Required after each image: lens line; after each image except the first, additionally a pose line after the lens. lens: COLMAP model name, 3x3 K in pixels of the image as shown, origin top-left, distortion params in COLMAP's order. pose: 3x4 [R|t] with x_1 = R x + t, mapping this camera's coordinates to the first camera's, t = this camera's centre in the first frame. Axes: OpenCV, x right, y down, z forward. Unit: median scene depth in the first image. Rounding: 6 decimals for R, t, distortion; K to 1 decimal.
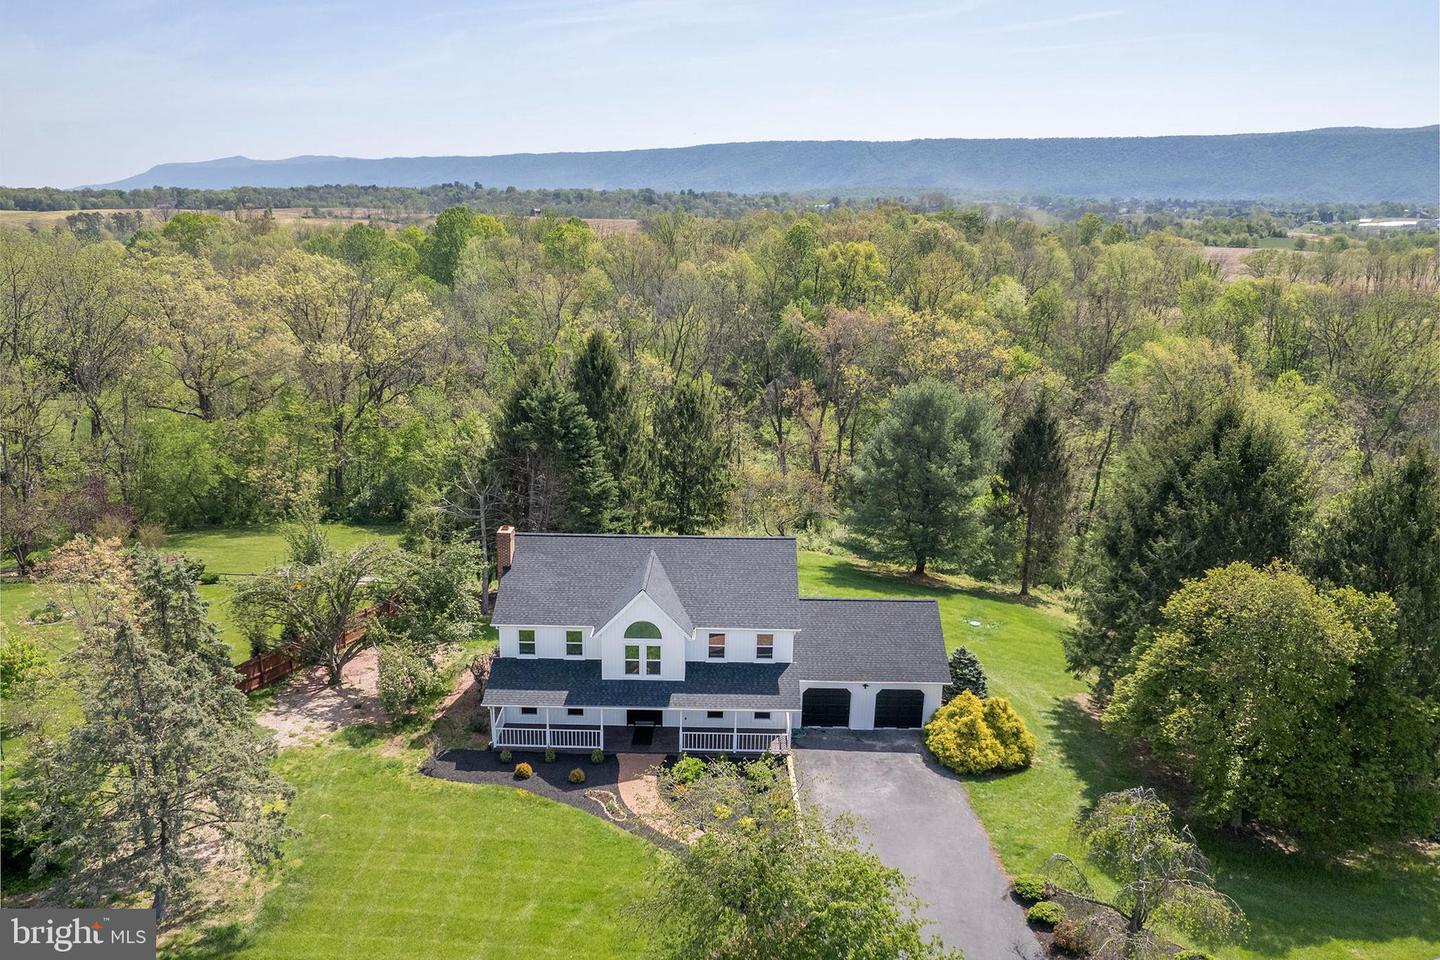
lens RADIAL K [[1128.4, 0, 694.3], [0, 1128.4, 427.7], [0, 0, 1]] dist [-0.041247, 0.006230]
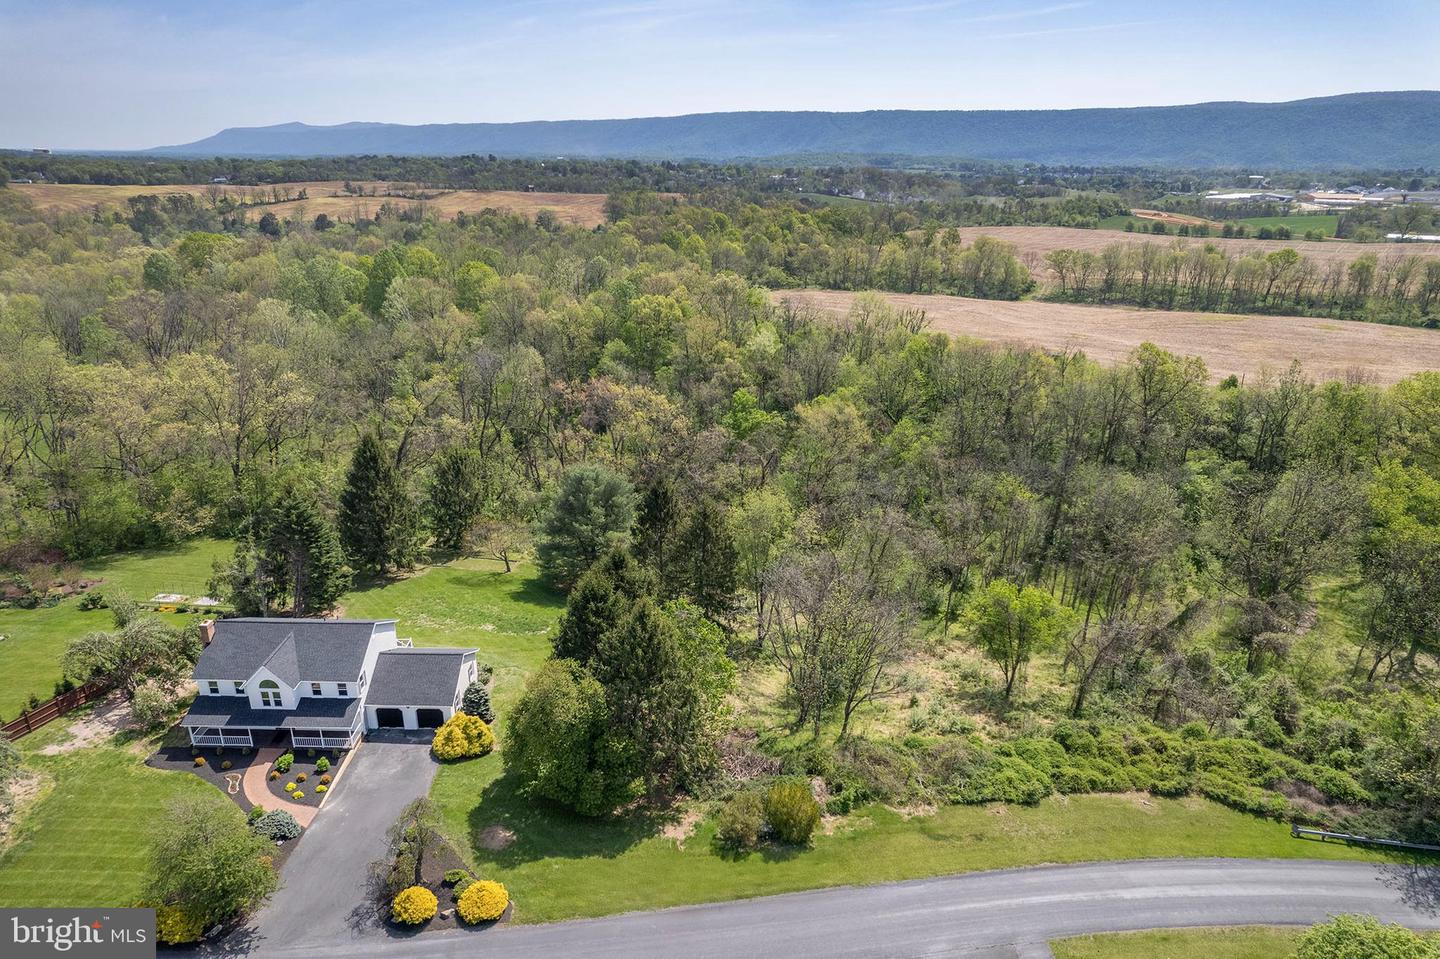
lens RADIAL K [[920.0, 0, 718.2], [0, 920.0, 472.2], [0, 0, 1]] dist [-0.059385, 0.049554]
pose [[0.999473, -0.007288, 0.031634, 0.617360], [0.003131, 0.991572, 0.129520, -0.337311], [-0.032312, -0.129353, 0.991072, -0.421554]]
